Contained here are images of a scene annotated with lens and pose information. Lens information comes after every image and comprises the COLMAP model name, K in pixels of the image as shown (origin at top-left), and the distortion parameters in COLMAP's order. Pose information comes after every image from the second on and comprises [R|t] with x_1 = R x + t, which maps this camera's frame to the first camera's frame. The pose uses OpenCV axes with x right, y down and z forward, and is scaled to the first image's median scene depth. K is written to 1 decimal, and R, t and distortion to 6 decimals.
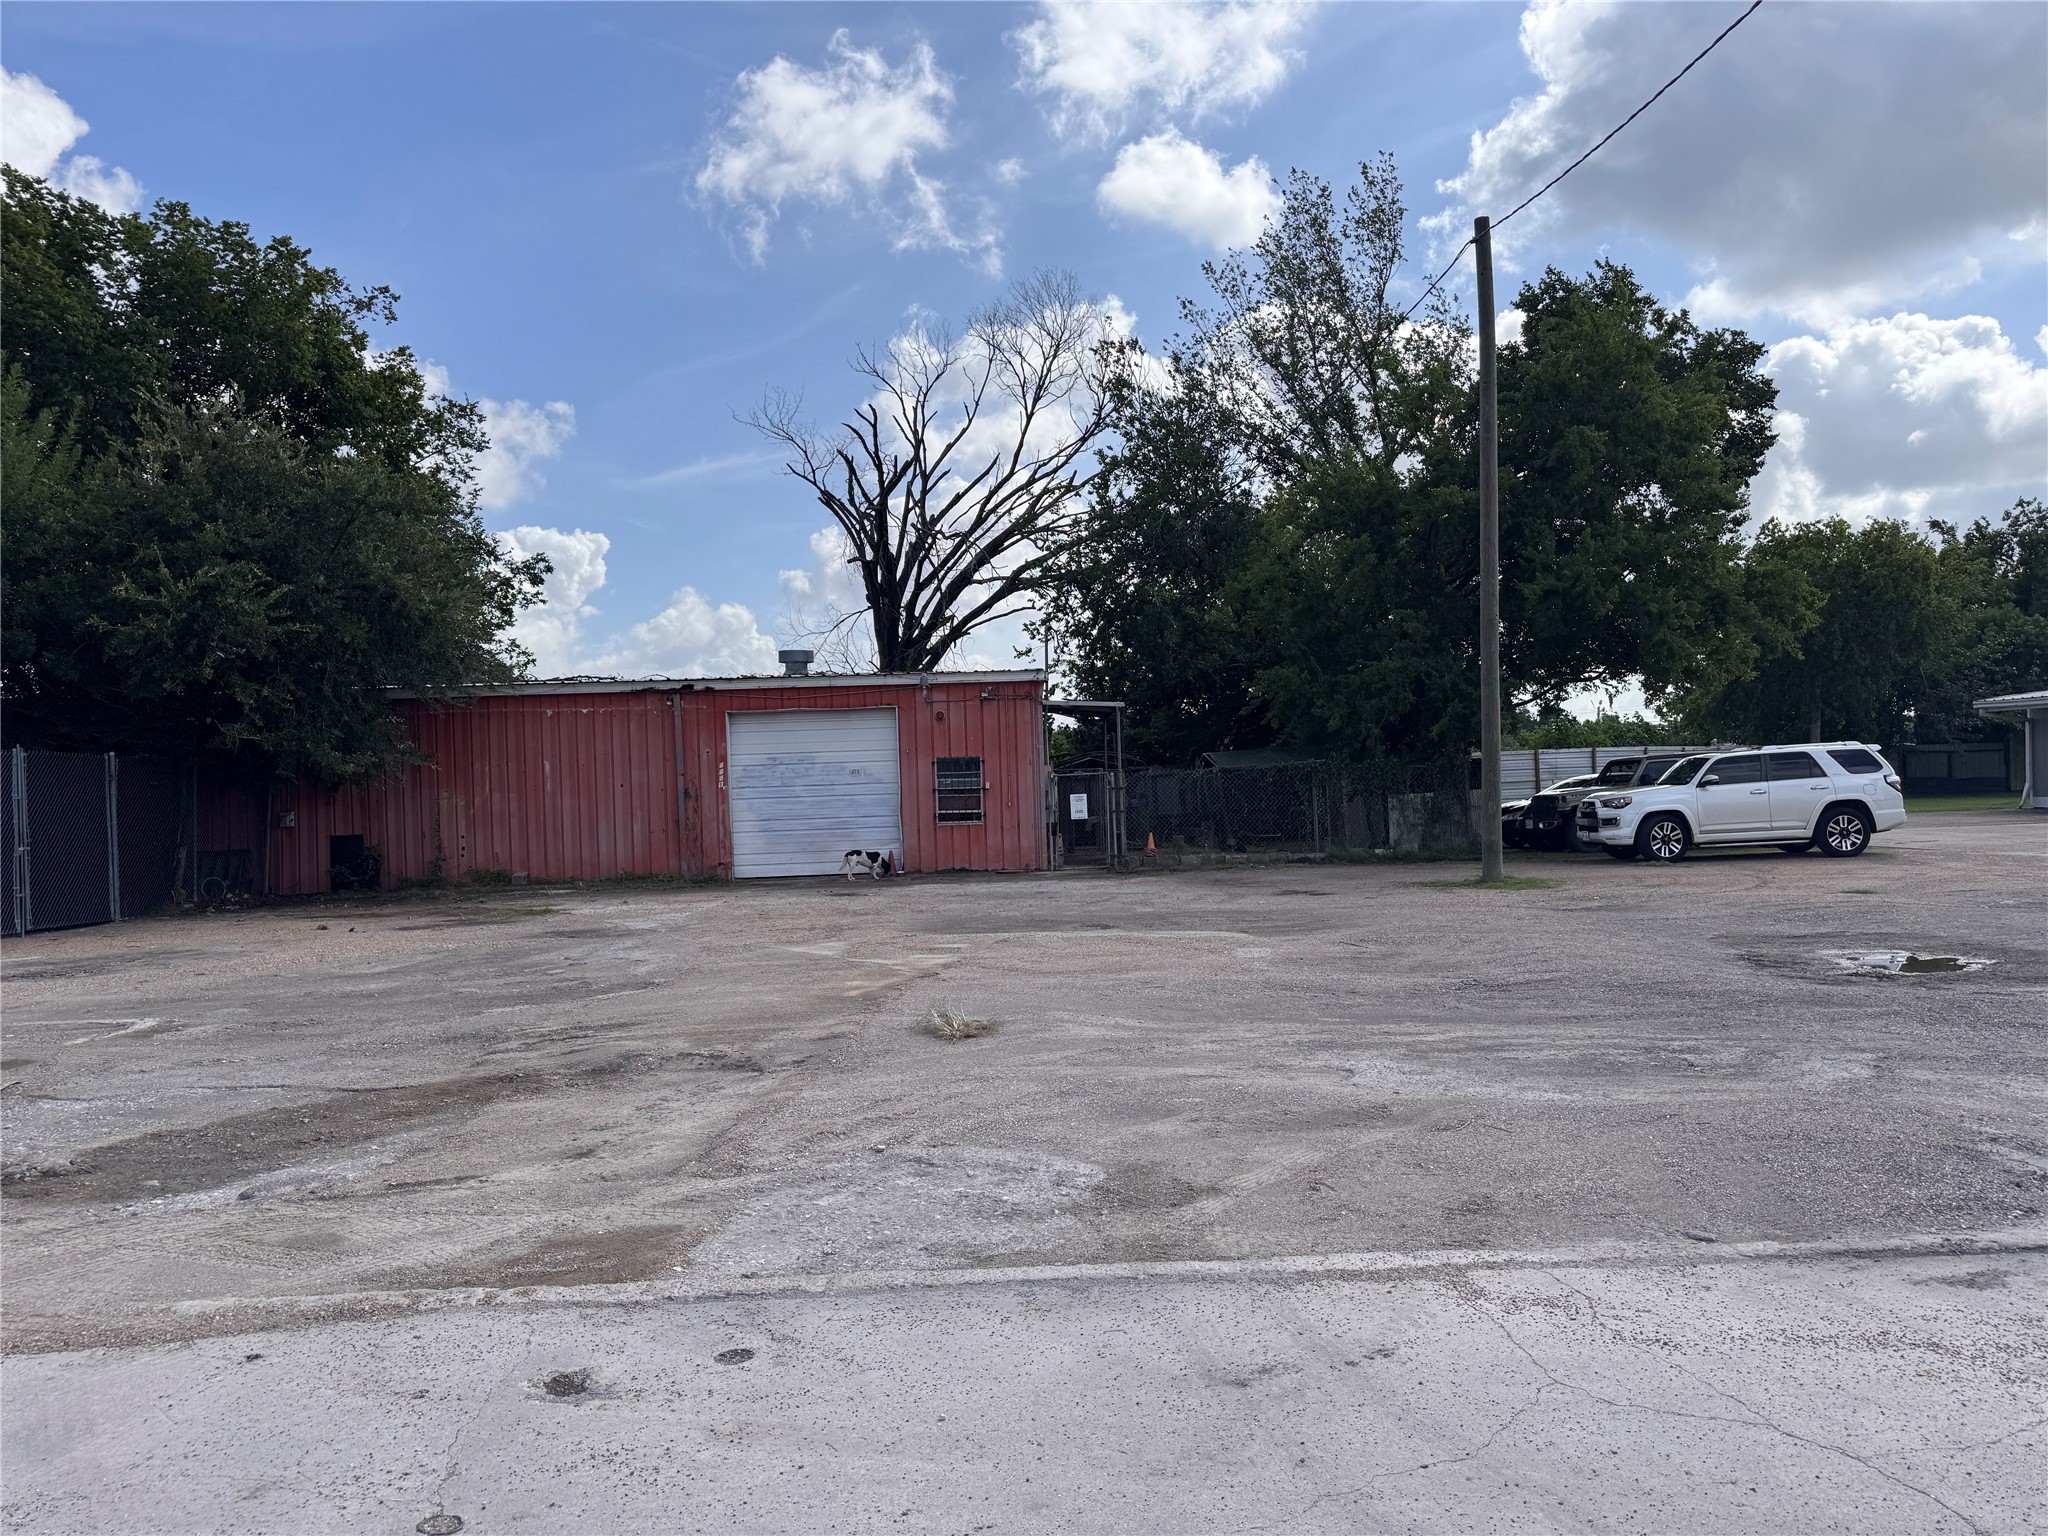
lens RADIAL K [[1430.9, 0, 1032.4], [0, 1430.9, 761.7], [0, 0, 1]] dist [0.041894, -0.052029]
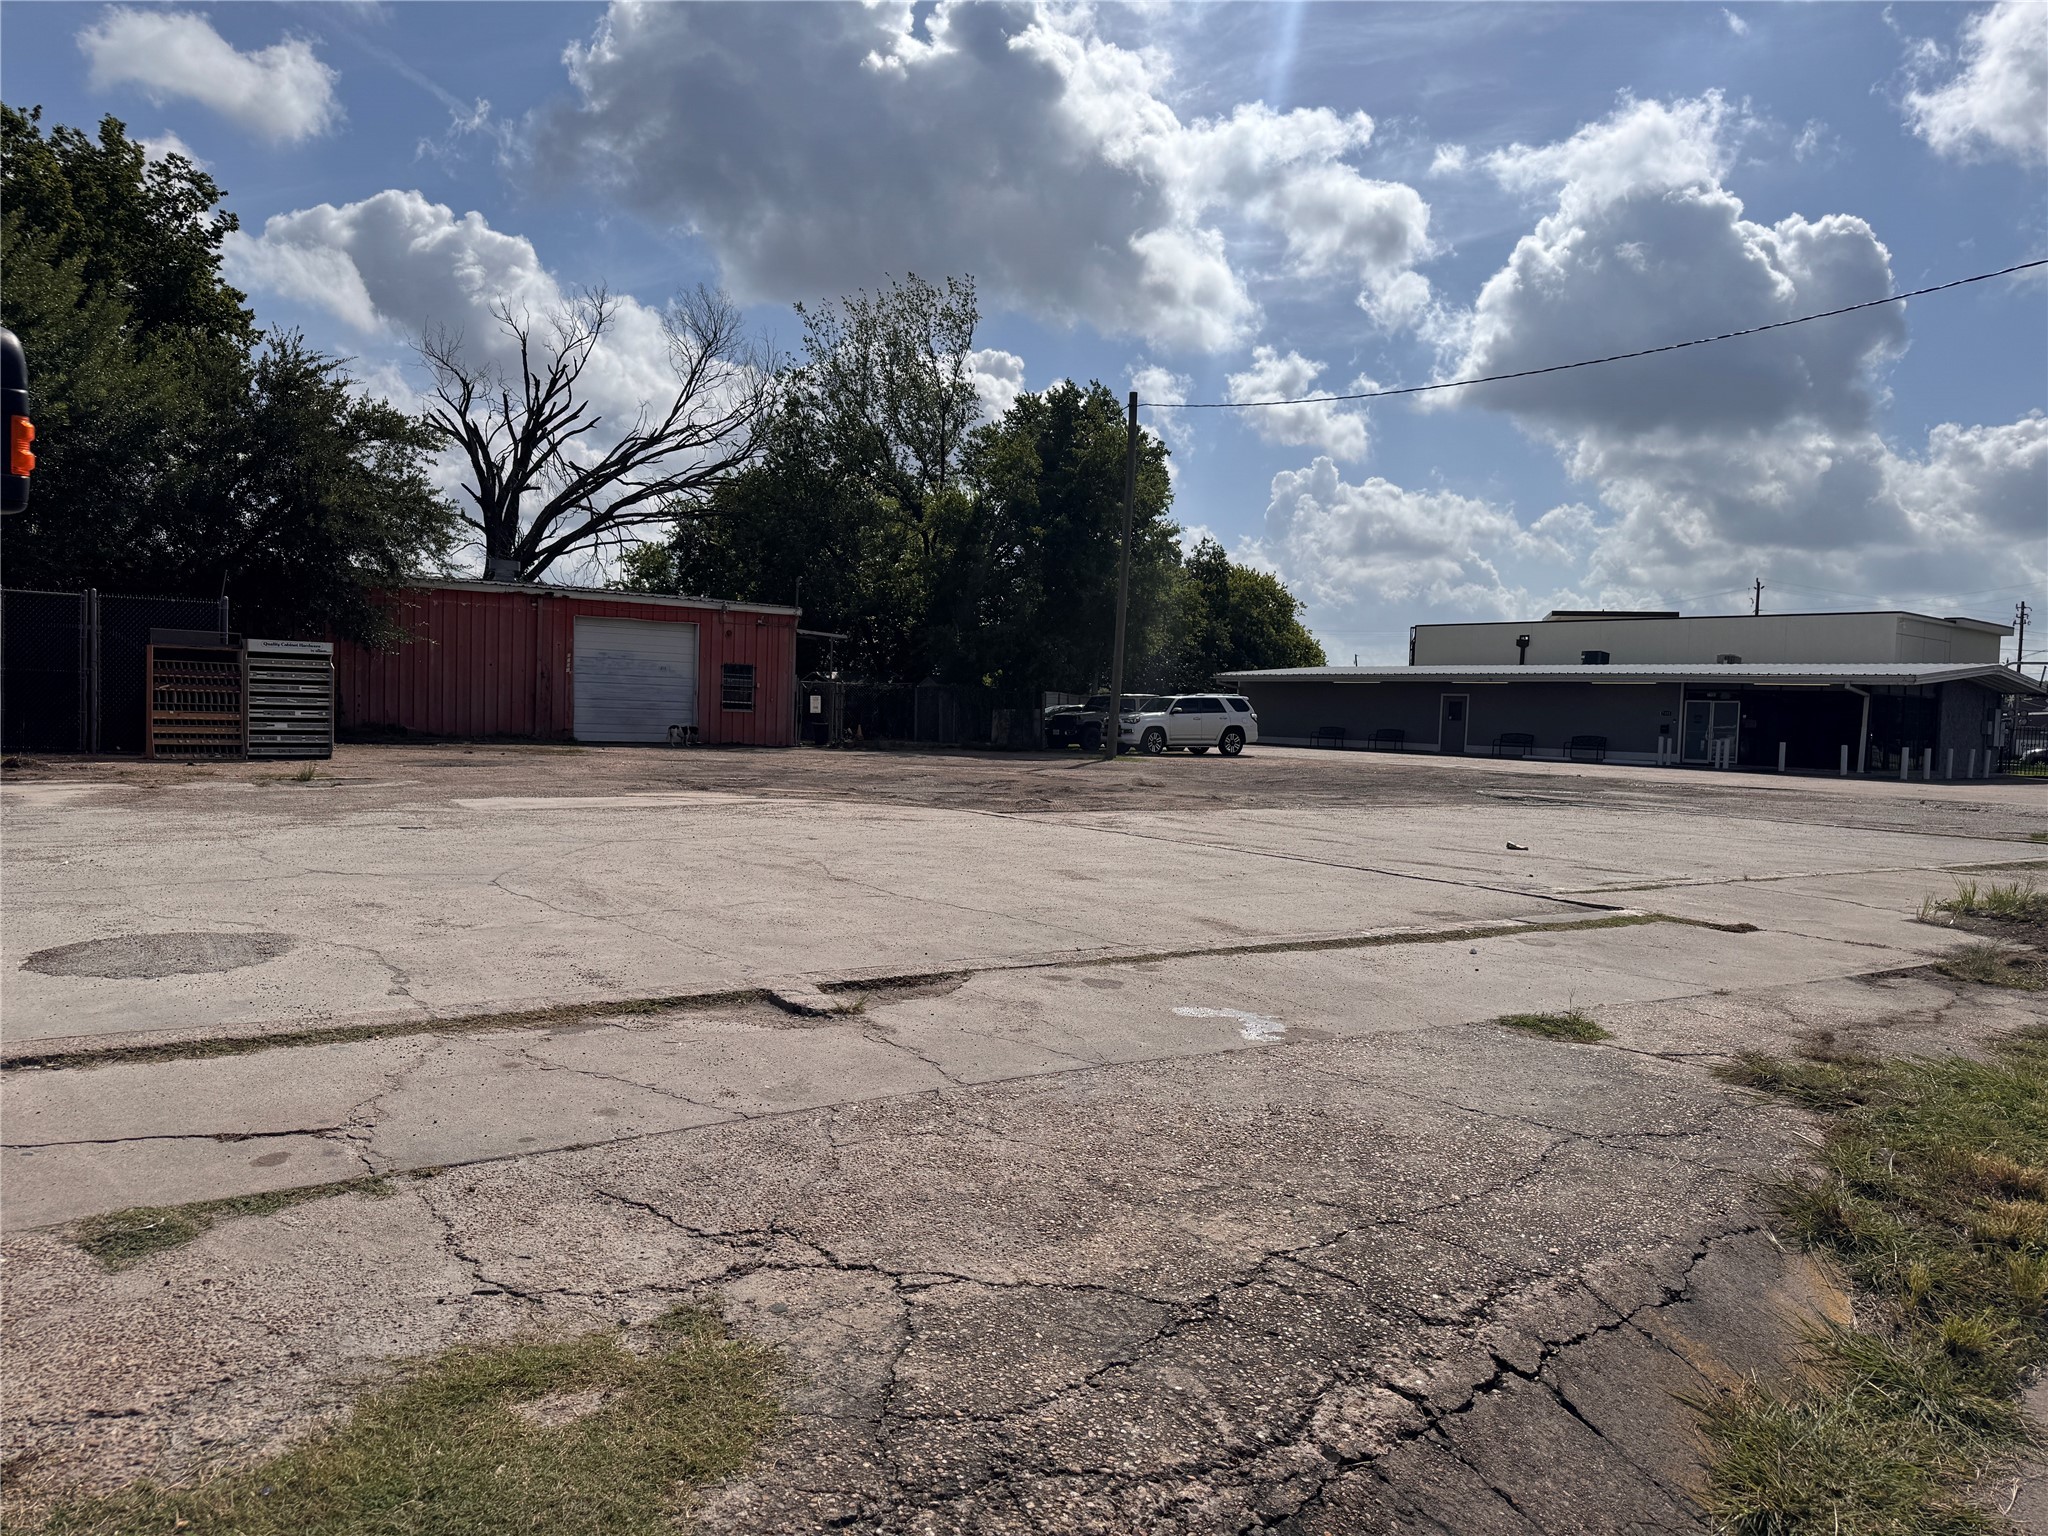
lens RADIAL K [[1443.3, 0, 1024.7], [0, 1443.3, 759.1], [0, 0, 1]] dist [0.097468, -0.159851]
pose [[0.842085, 0.041776, 0.537725, -0.824421], [-0.068230, 0.997237, 0.029373, 0.041646], [-0.535012, -0.061424, 0.842609, -0.527067]]
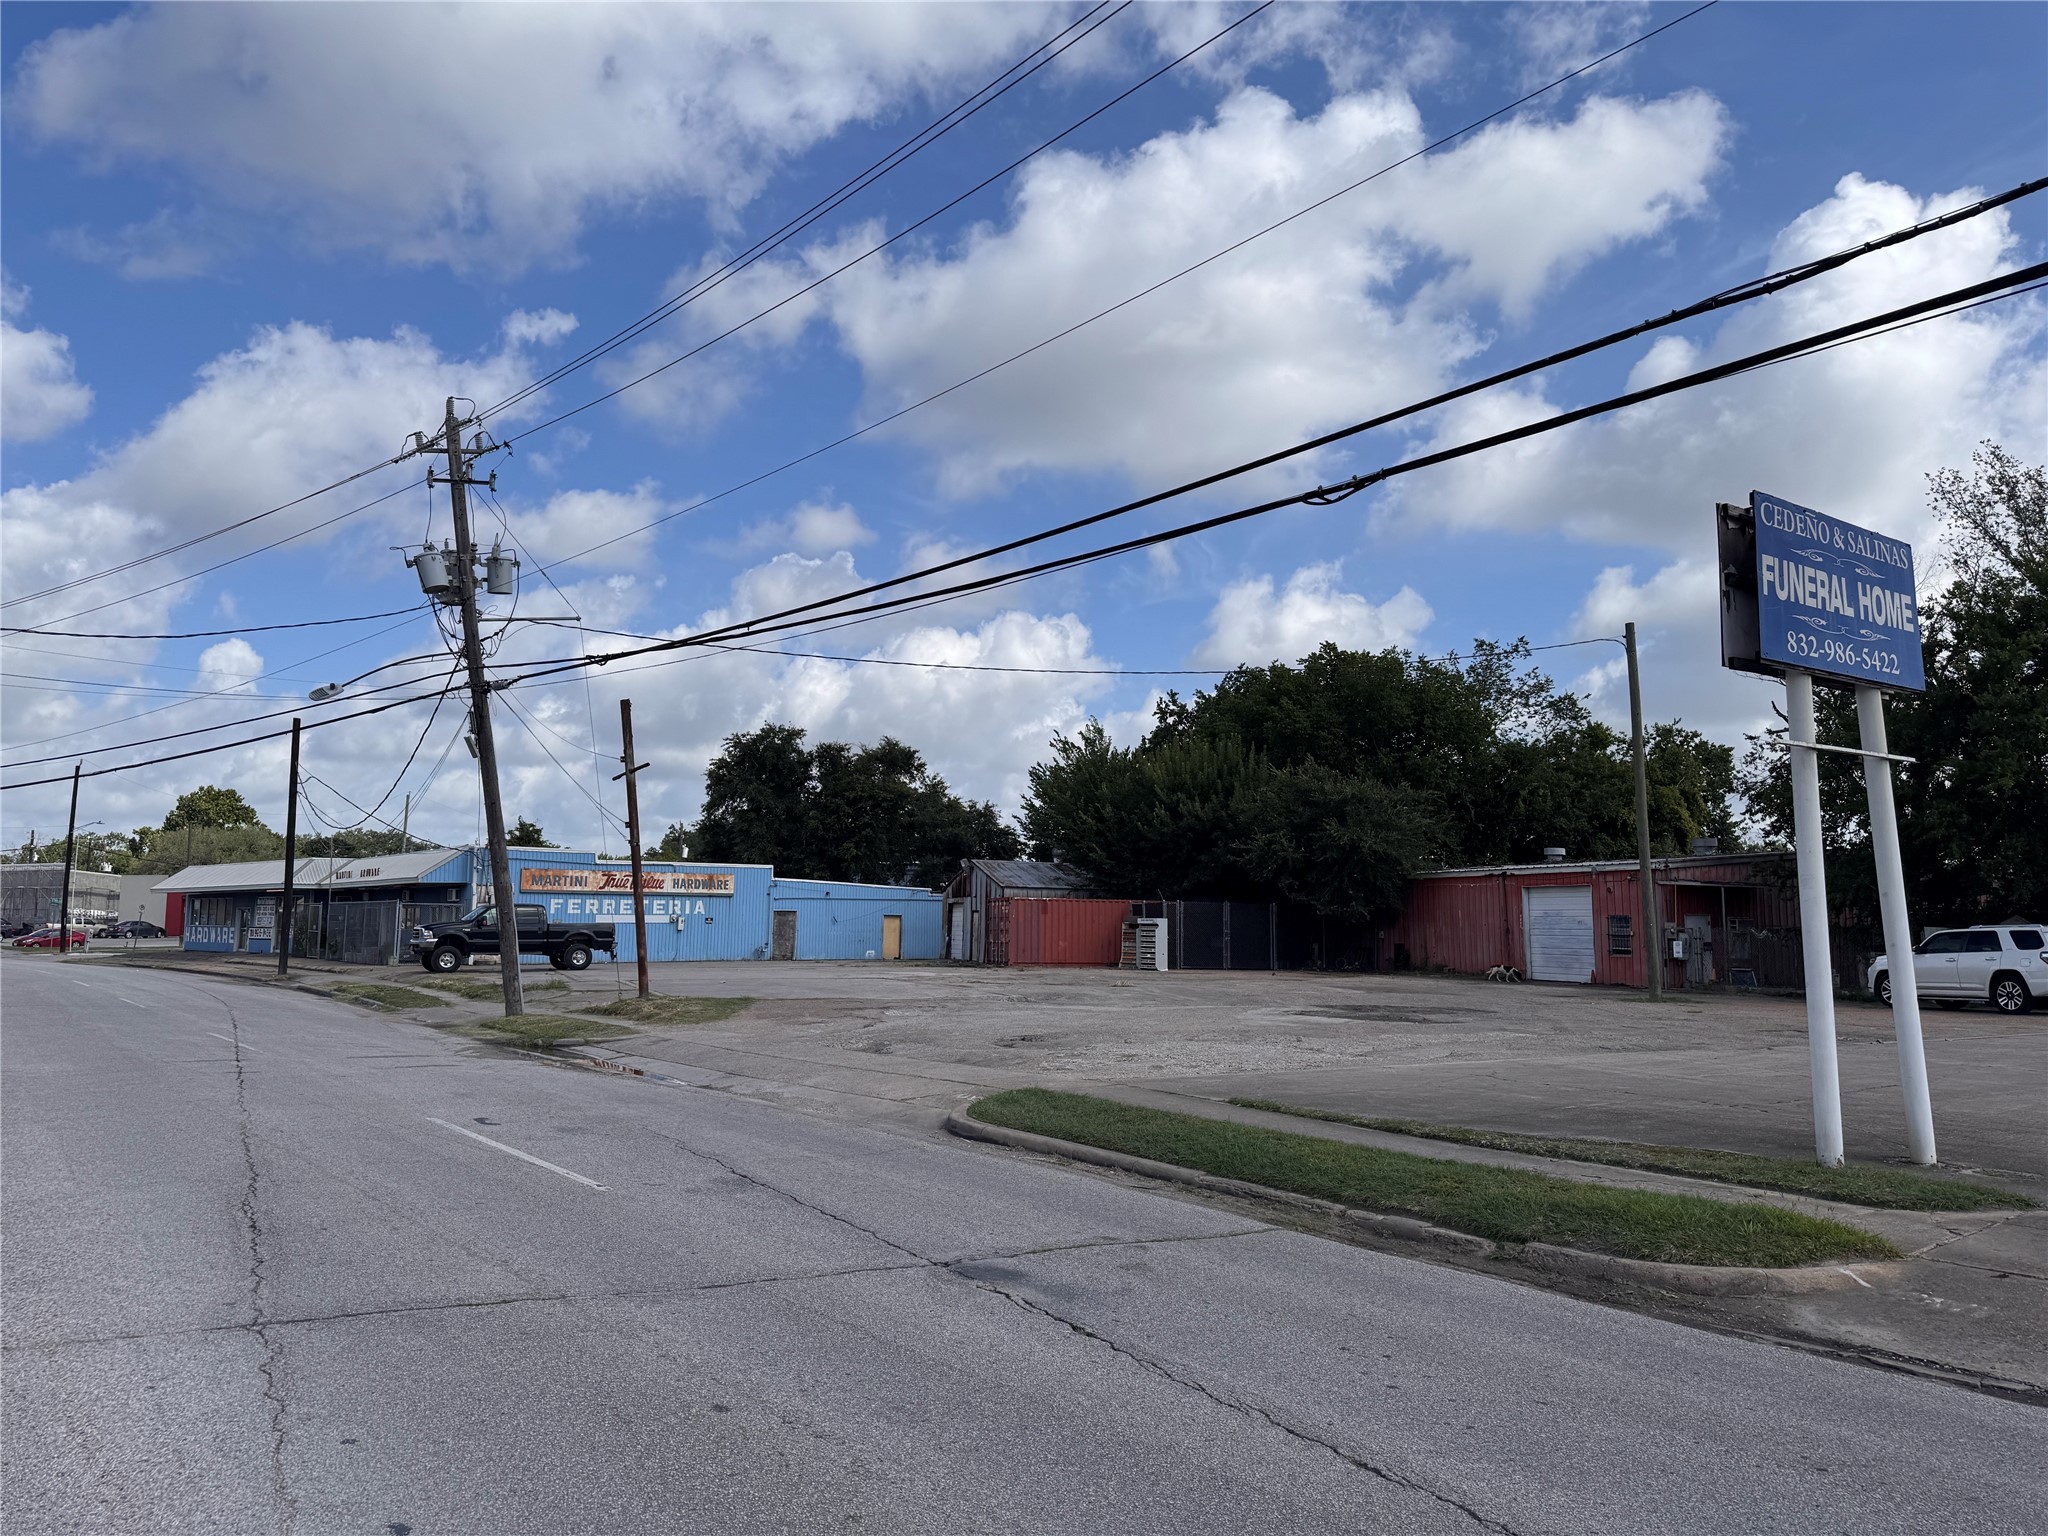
lens RADIAL K [[1439.0, 0, 1024.2], [0, 1439.0, 760.4], [0, 0, 1]] dist [0.148527, -0.214461]
pose [[0.334593, -0.071956, -0.939612, 1.904116], [-0.006852, 0.996868, -0.078780, -0.062626], [0.942338, 0.032798, 0.333052, -0.331960]]
